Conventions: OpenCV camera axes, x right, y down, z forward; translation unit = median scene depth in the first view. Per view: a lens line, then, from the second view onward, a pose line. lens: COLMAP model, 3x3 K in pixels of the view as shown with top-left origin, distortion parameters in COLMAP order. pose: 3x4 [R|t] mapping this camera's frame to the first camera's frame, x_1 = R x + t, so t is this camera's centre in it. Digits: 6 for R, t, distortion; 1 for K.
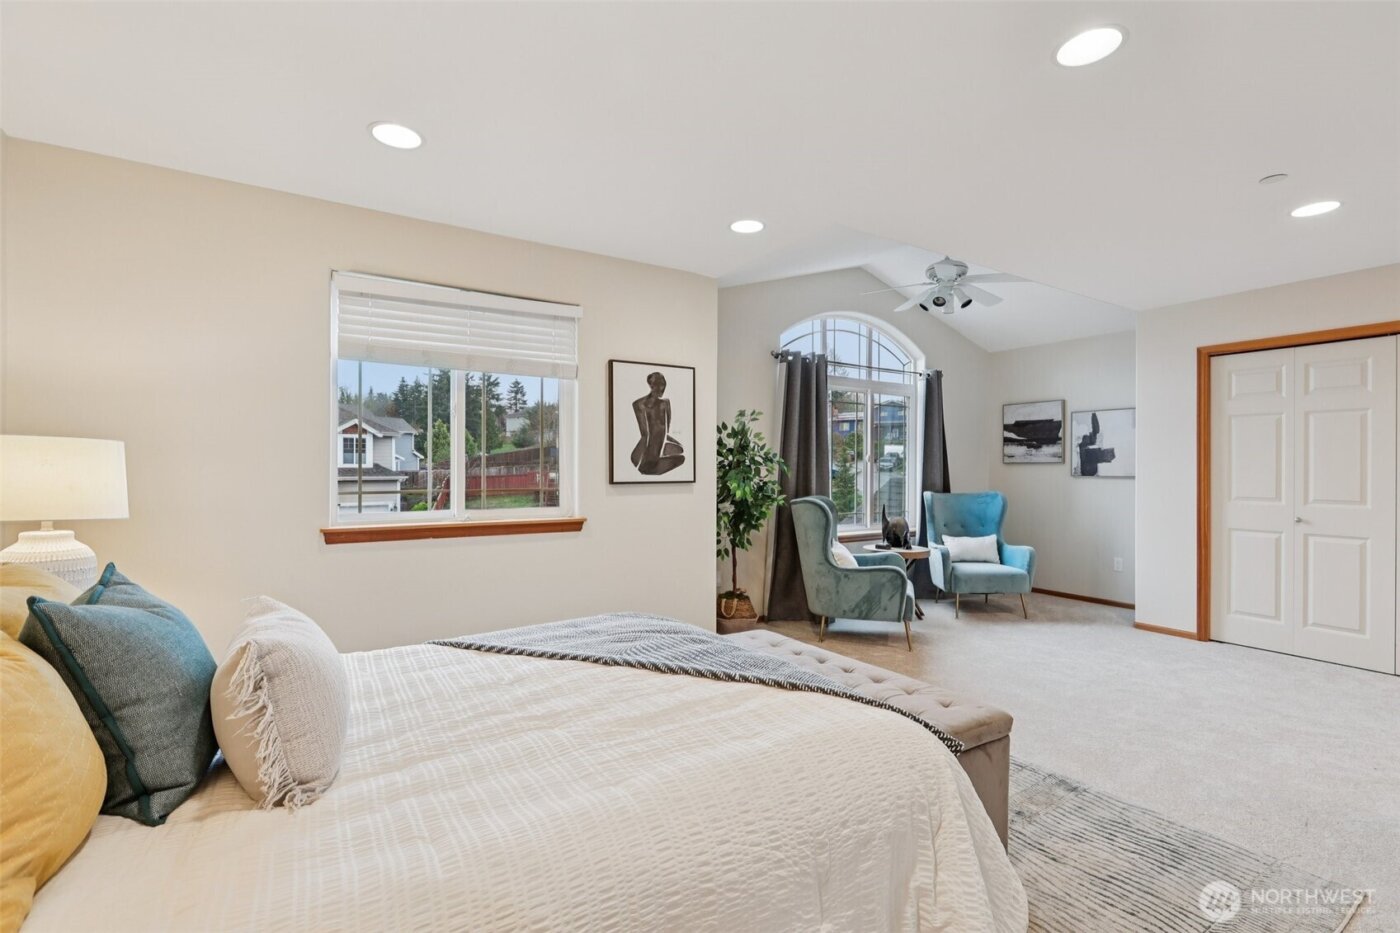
lens RADIAL K [[639.1, 0, 701.1], [0, 639.1, 466.1], [0, 0, 1]] dist [0.001972, 0.000464]
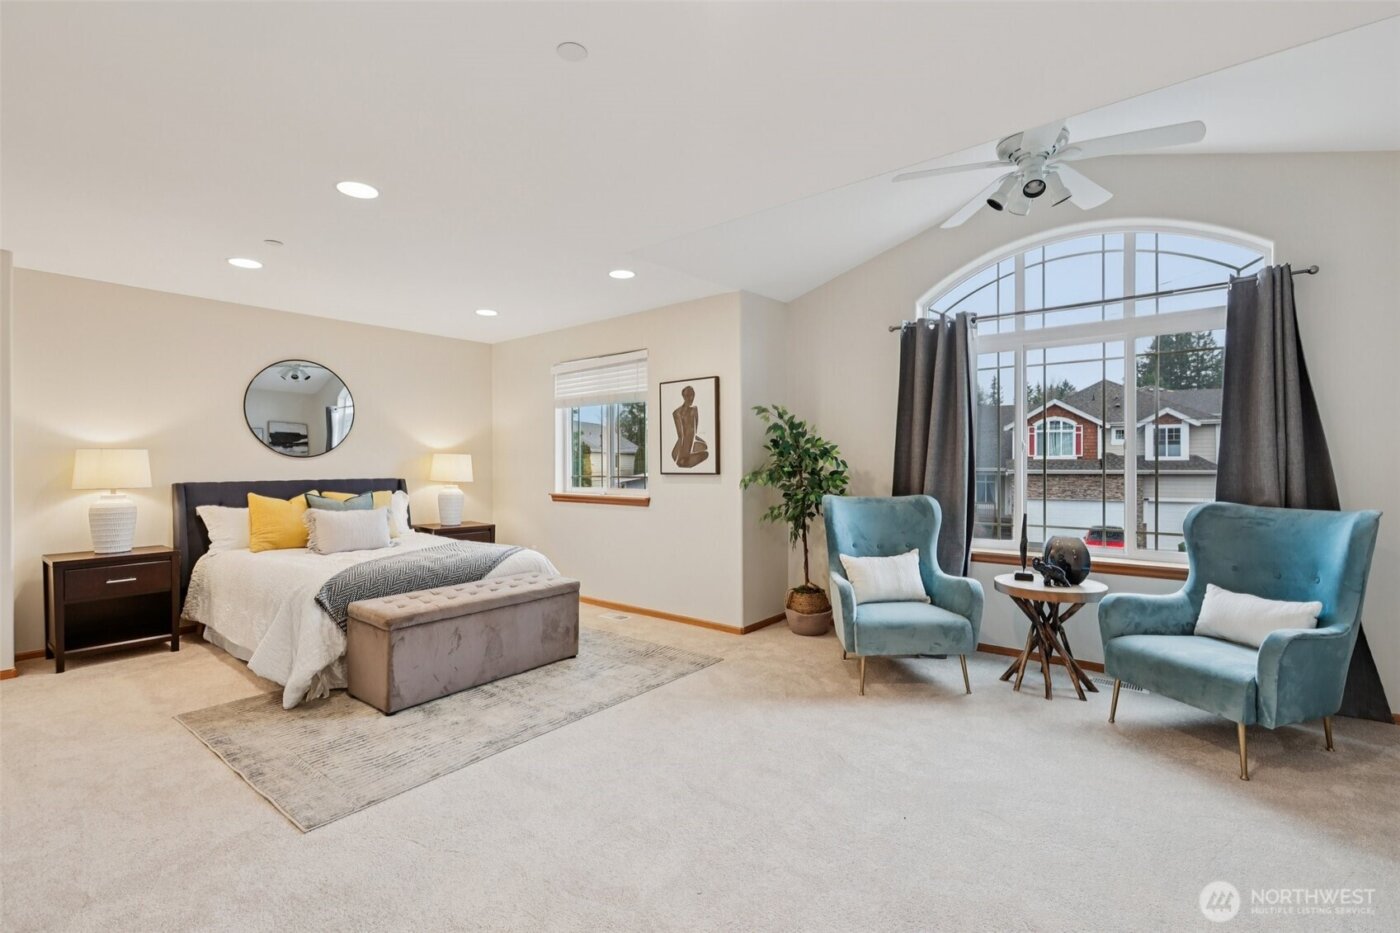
lens RADIAL K [[639.1, 0, 701.3], [0, 639.1, 466.1], [0, 0, 1]] dist [0.001972, 0.000464]
pose [[0.294514, 0.002669, -0.955644, 1.121401], [0.007668, 0.999957, 0.005156, 0.004437], [0.955617, -0.008847, 0.294481, 0.641113]]
